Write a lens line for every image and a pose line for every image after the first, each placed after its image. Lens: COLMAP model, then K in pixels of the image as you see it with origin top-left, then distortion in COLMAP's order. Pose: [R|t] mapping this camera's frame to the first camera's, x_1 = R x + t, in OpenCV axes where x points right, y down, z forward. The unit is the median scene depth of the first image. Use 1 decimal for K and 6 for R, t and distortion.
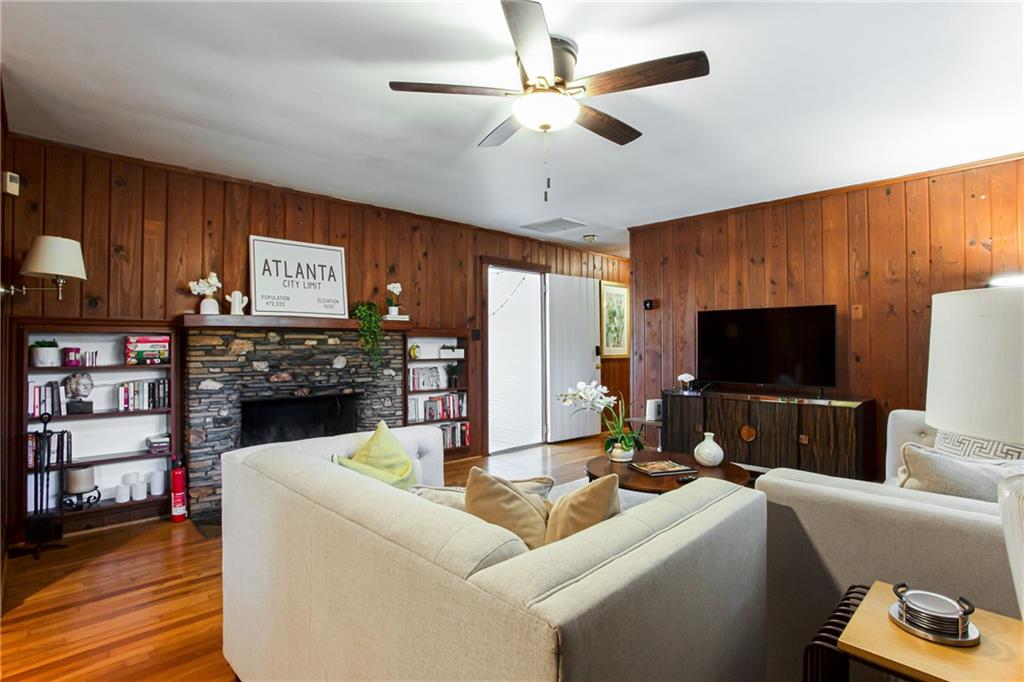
lens RADIAL K [[506.0, 0, 512.0], [0, 506.0, 341.0], [0, 0, 1]] dist [-0.060811, 0.031335]
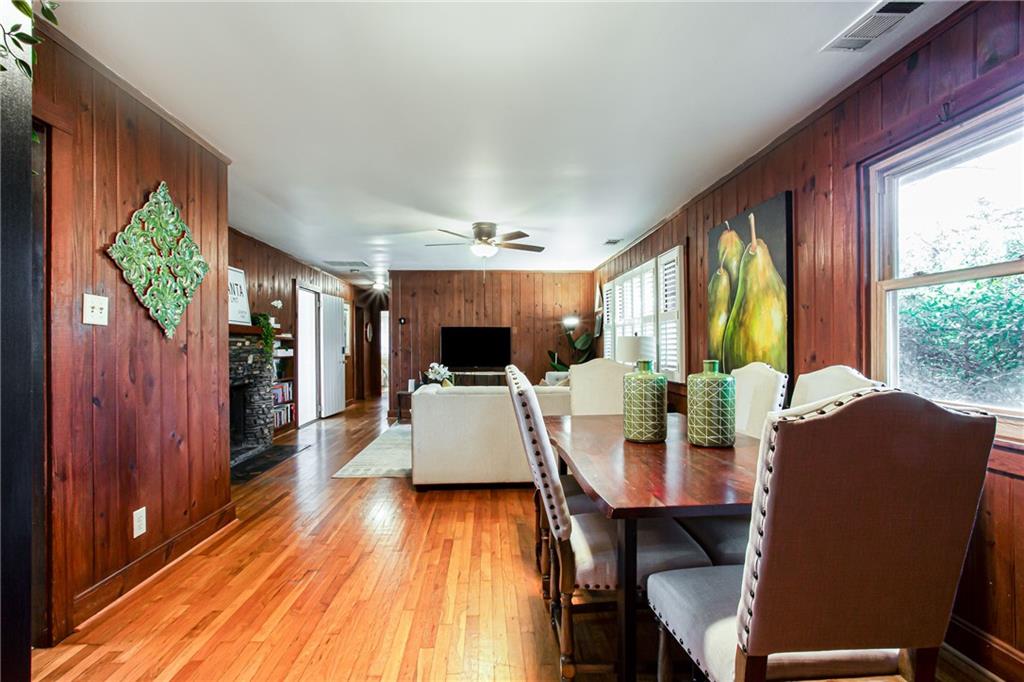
lens RADIAL K [[506.0, 0, 512.0], [0, 506.0, 341.0], [0, 0, 1]] dist [-0.060811, 0.031335]
pose [[0.651013, 0.008596, 0.759018, -0.805333], [-0.008031, 0.999958, -0.004437, -0.004527], [-0.759024, -0.003207, 0.651055, -0.334051]]
